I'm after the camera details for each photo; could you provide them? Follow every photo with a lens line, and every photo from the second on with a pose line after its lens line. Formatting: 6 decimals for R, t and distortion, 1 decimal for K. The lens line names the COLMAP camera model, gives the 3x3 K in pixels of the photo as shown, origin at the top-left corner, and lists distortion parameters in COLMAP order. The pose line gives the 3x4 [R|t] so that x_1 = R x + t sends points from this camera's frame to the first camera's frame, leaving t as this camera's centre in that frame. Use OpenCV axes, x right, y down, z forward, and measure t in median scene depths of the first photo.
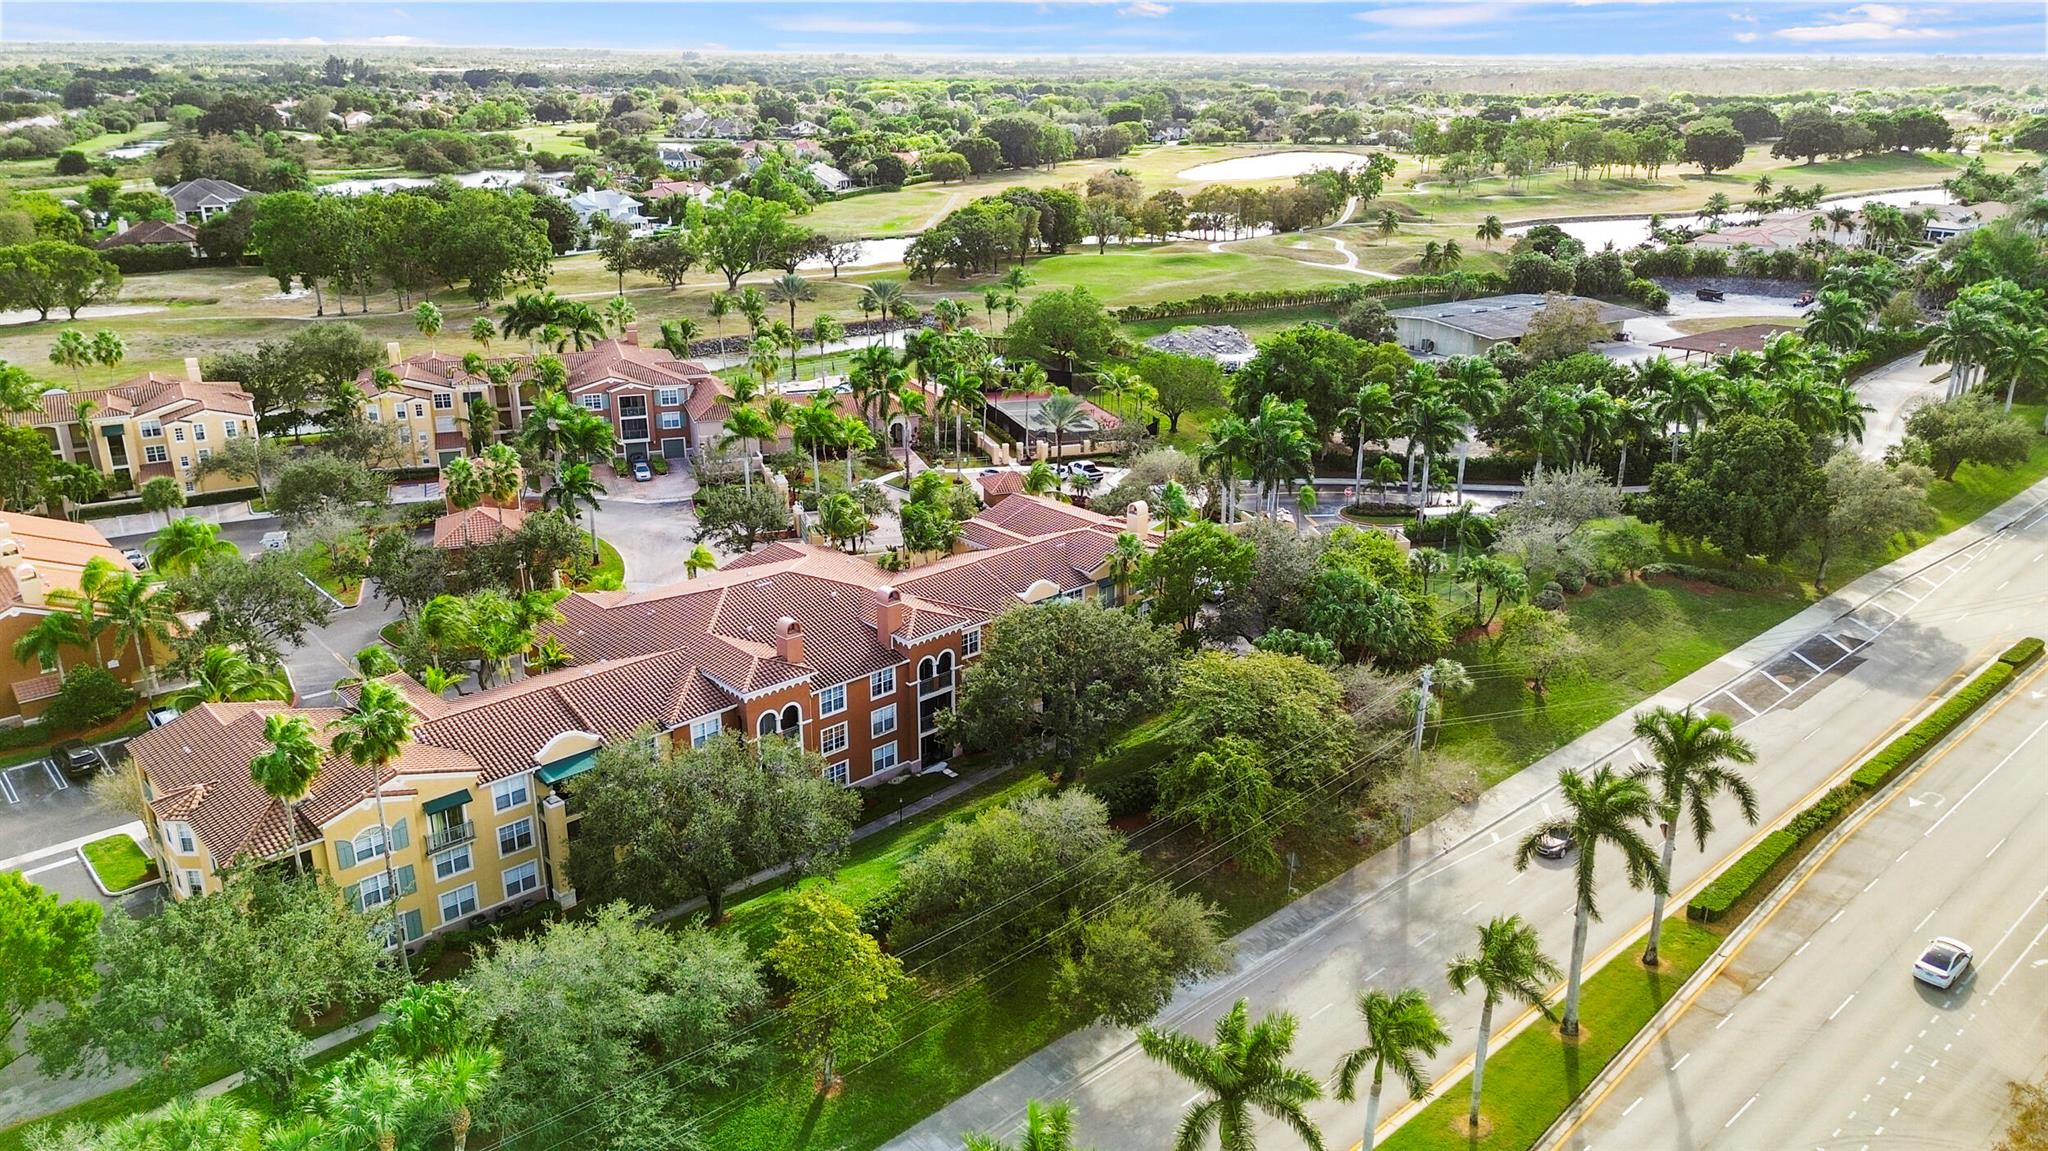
lens RADIAL K [[1469.4, 0, 1024.0], [0, 1469.4, 575.5], [0, 0, 1]] dist [0.120703, -0.124255]
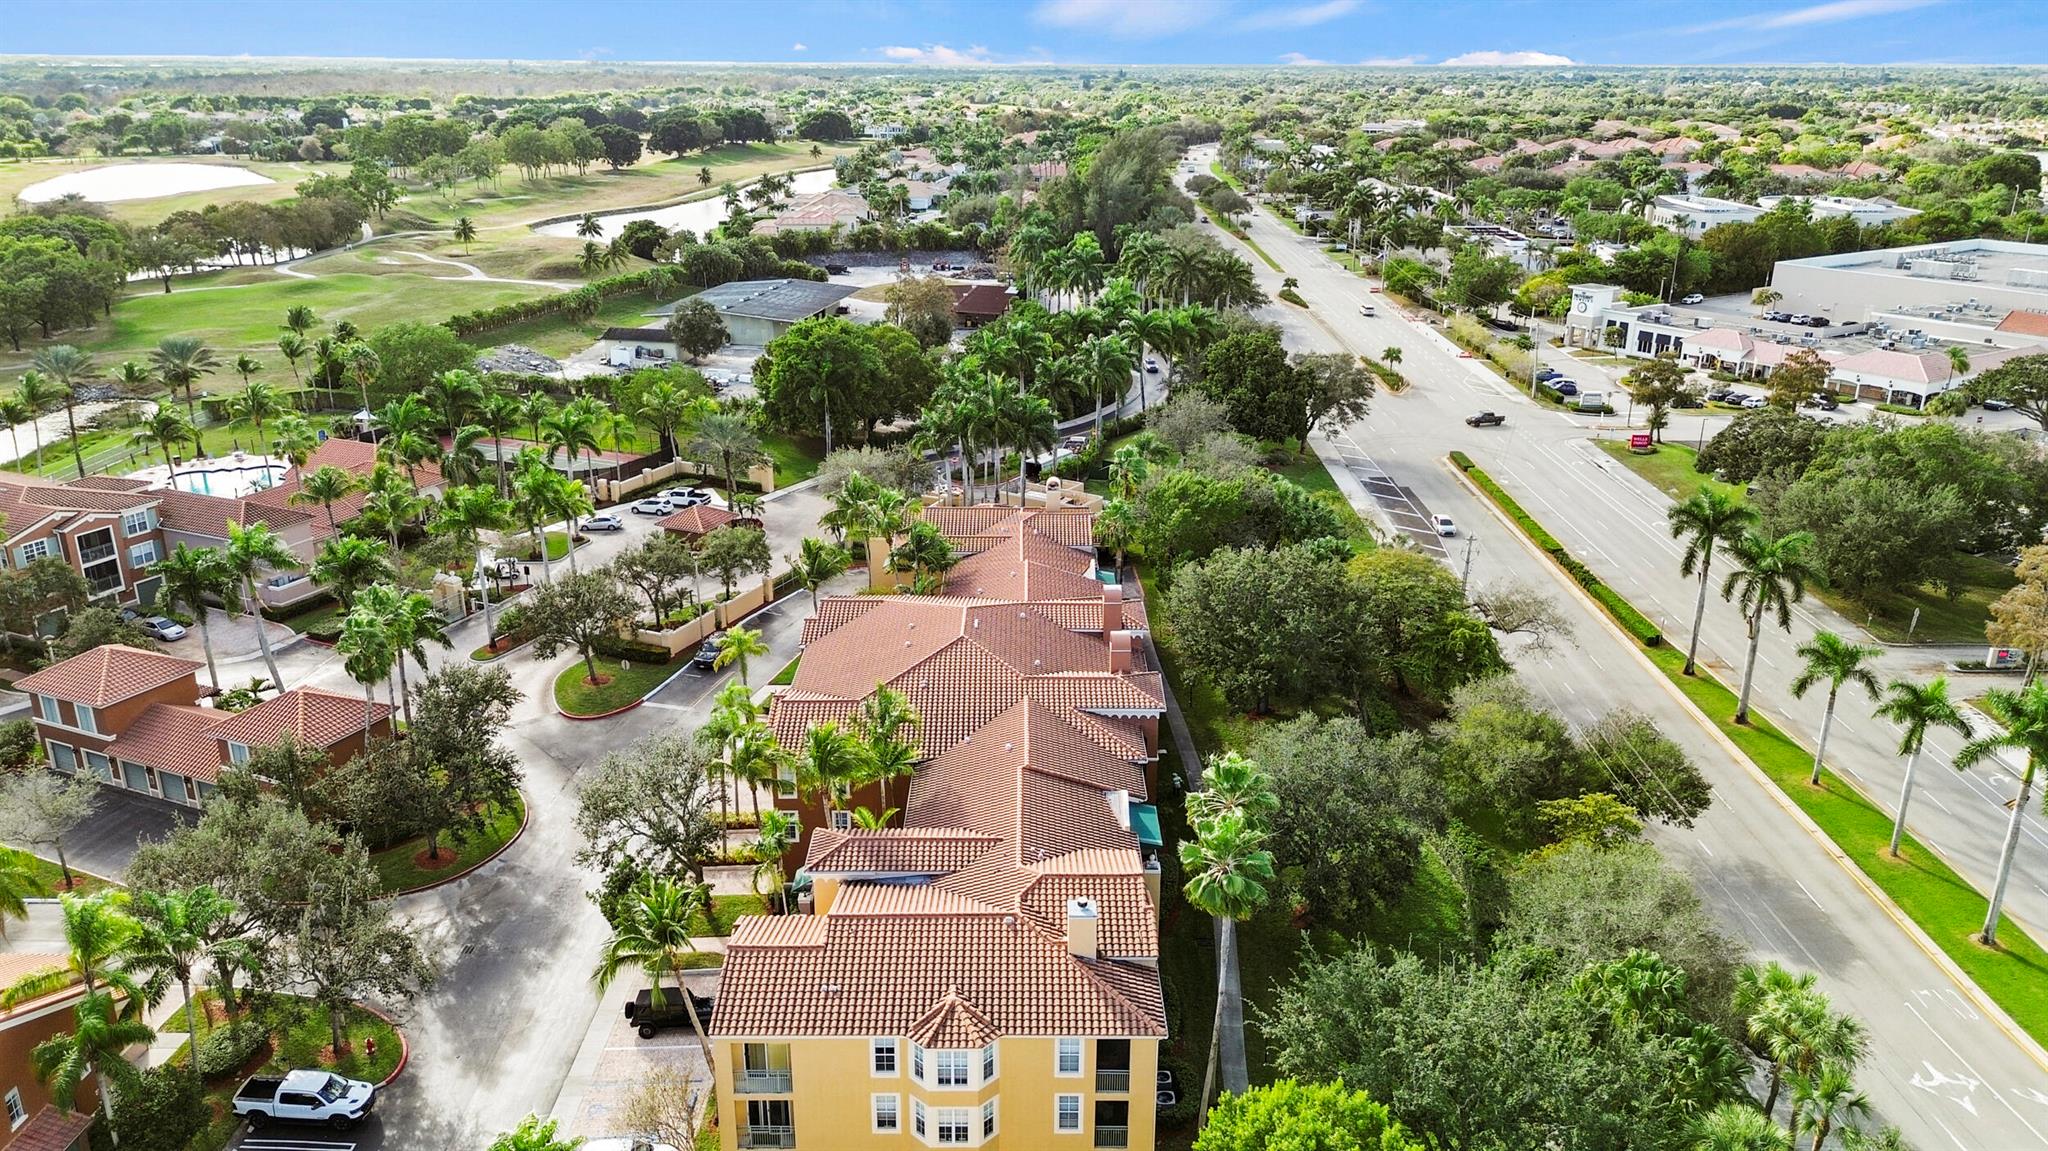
lens RADIAL K [[1469.4, 0, 1024.0], [0, 1469.4, 575.5], [0, 0, 1]] dist [0.120703, -0.124255]
pose [[0.688877, -0.246643, 0.681627, -0.445047], [0.248493, 0.963706, 0.097575, -0.060532], [-0.680955, 0.102163, 0.725164, 0.184034]]
